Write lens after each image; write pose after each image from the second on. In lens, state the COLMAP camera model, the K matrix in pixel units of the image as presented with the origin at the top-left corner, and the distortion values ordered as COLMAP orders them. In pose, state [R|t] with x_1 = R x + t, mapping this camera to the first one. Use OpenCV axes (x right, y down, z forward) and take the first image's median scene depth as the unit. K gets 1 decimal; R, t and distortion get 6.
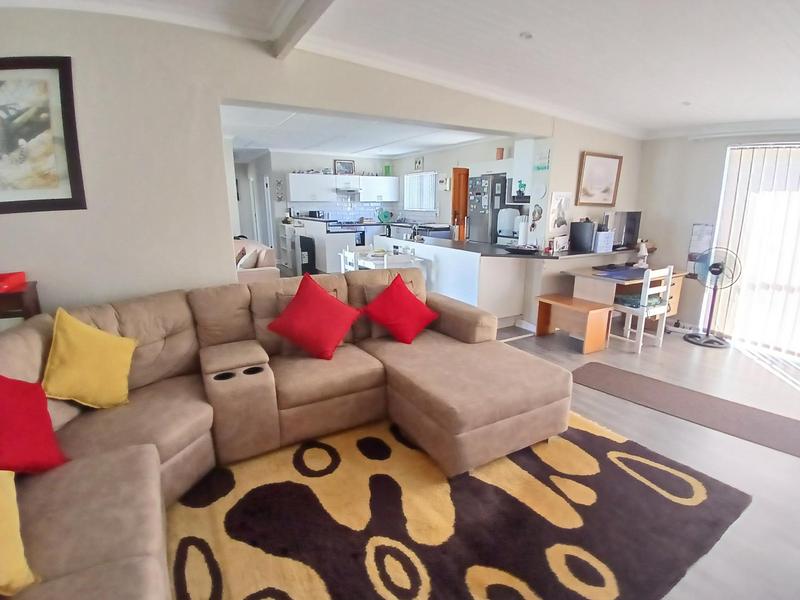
lens RADIAL K [[401.5, 0, 400.0], [0, 401.5, 300.0], [0, 0, 1]] dist [-0.001485, -0.046477]
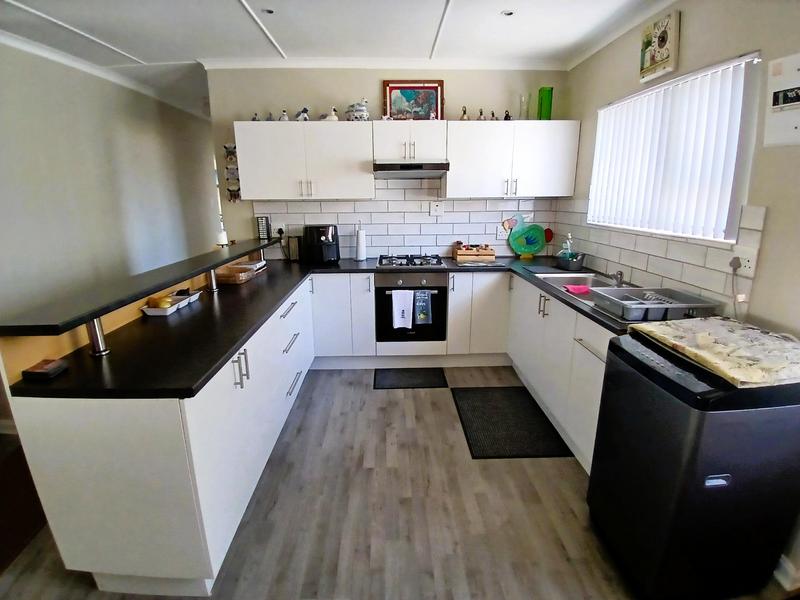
lens RADIAL K [[401.5, 0, 400.0], [0, 401.5, 300.0], [0, 0, 1]] dist [-0.001485, -0.046477]
pose [[0.883532, 0.109684, -0.455348, 0.030026], [-0.103294, 0.993887, 0.038981, -0.170608], [0.456839, 0.012594, 0.889460, 0.687528]]
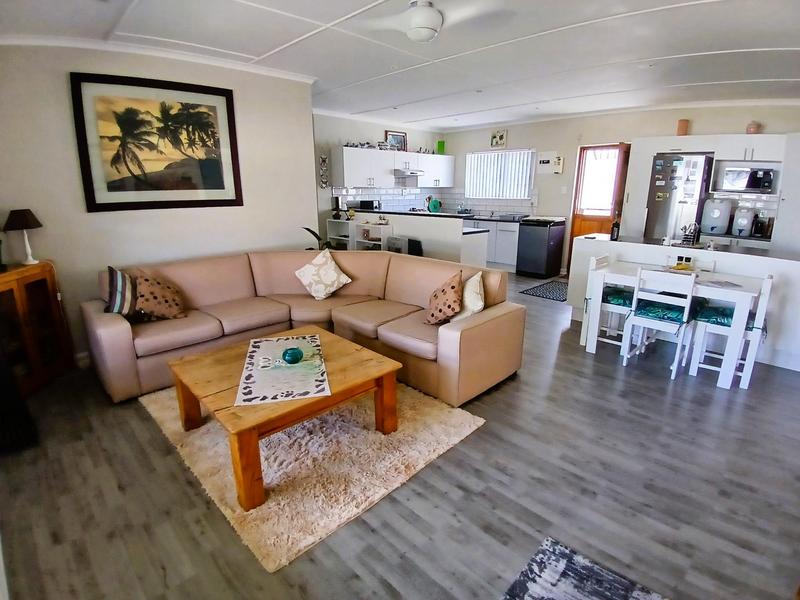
lens RADIAL K [[401.5, 0, 400.0], [0, 401.5, 300.0], [0, 0, 1]] dist [-0.001485, -0.046477]
pose [[0.964712, -0.072896, 0.253014, -0.342473], [0.064947, 0.997101, 0.039638, -0.066888], [-0.255170, -0.021806, 0.966650, 0.274925]]
